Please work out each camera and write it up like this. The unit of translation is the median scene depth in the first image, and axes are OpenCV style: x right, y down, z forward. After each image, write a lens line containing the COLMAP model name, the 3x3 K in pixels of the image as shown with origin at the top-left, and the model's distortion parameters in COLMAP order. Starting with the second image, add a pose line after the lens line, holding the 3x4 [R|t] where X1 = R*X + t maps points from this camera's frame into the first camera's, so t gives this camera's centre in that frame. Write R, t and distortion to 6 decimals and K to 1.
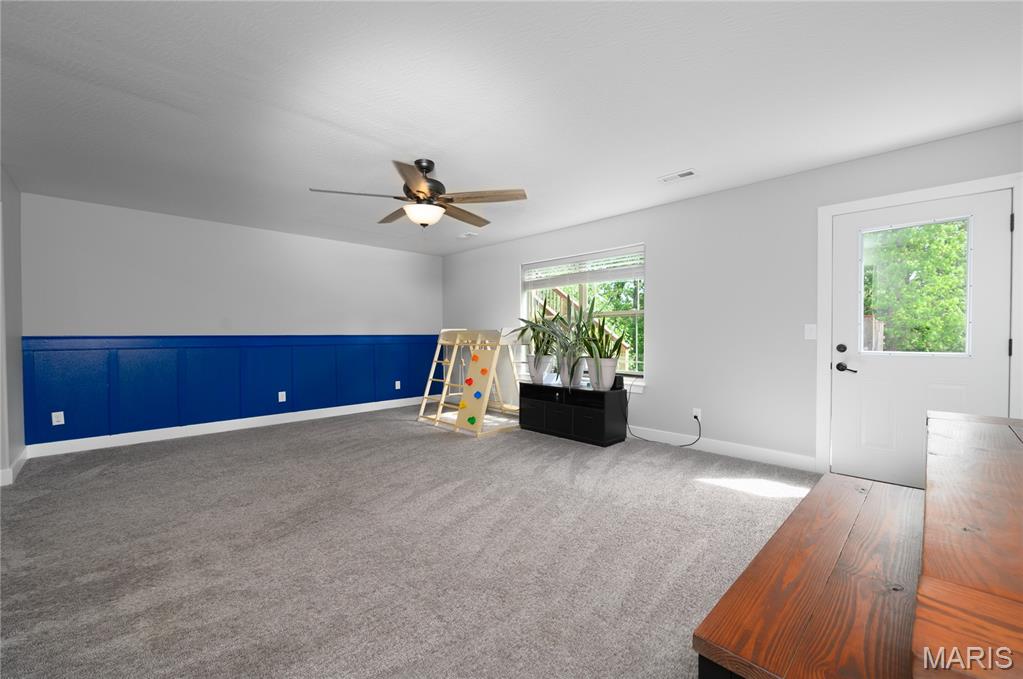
lens RADIAL K [[420.4, 0, 511.5], [0, 420.4, 339.5], [0, 0, 1]] dist [0.000387, -0.000073]
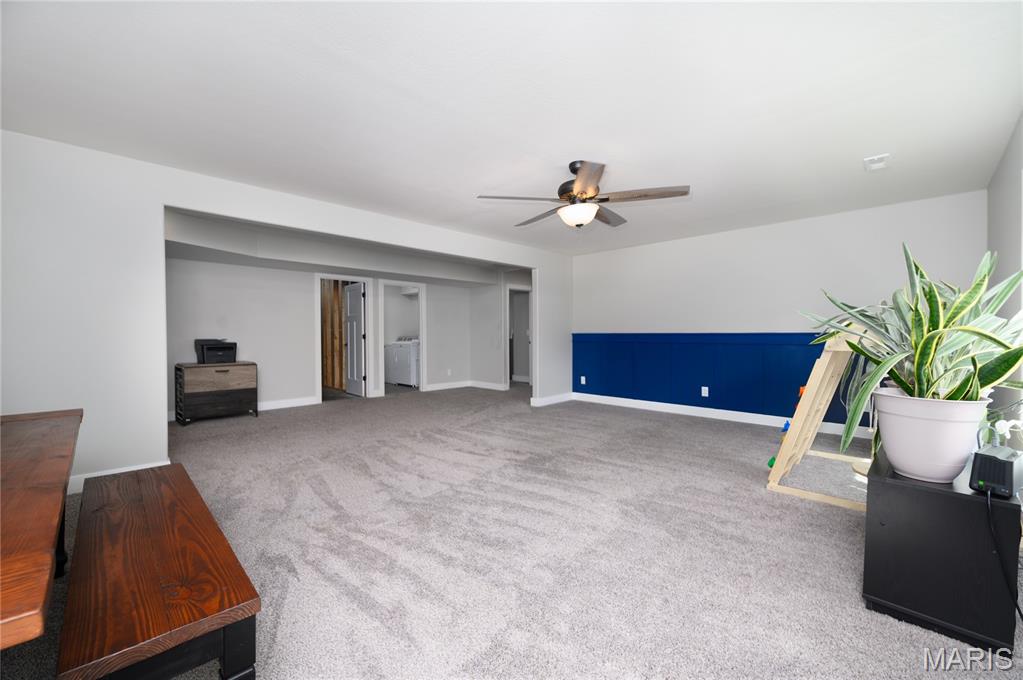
lens RADIAL K [[420.4, 0, 511.5], [0, 420.4, 340.0], [0, 0, 1]] dist [0.000387, -0.000073]
pose [[0.007054, 0.015018, -0.999862, 0.509778], [-0.011351, 0.999824, 0.014937, -0.003258], [0.999911, 0.011244, 0.007223, 0.519570]]
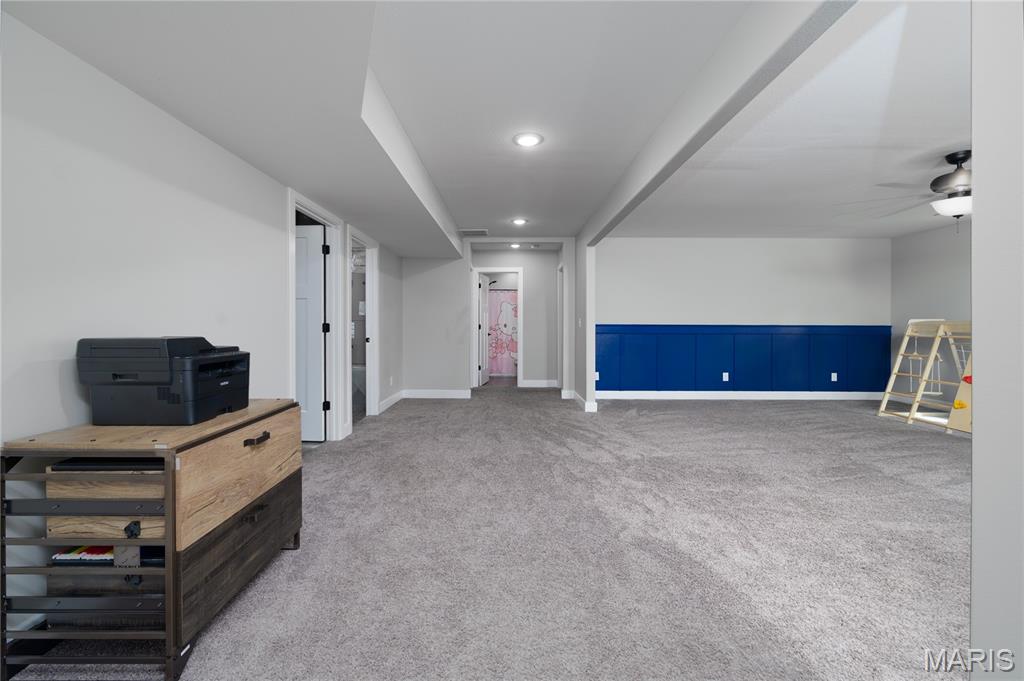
lens RADIAL K [[416.7, 0, 508.9], [0, 416.7, 320.0], [0, 0, 1]] dist [0.000350, -0.000171]
pose [[0.698164, -0.000232, -0.715938, -0.137278], [-0.014910, 0.999778, -0.014864, 0.003184], [0.715783, 0.021052, 0.698006, -0.255668]]
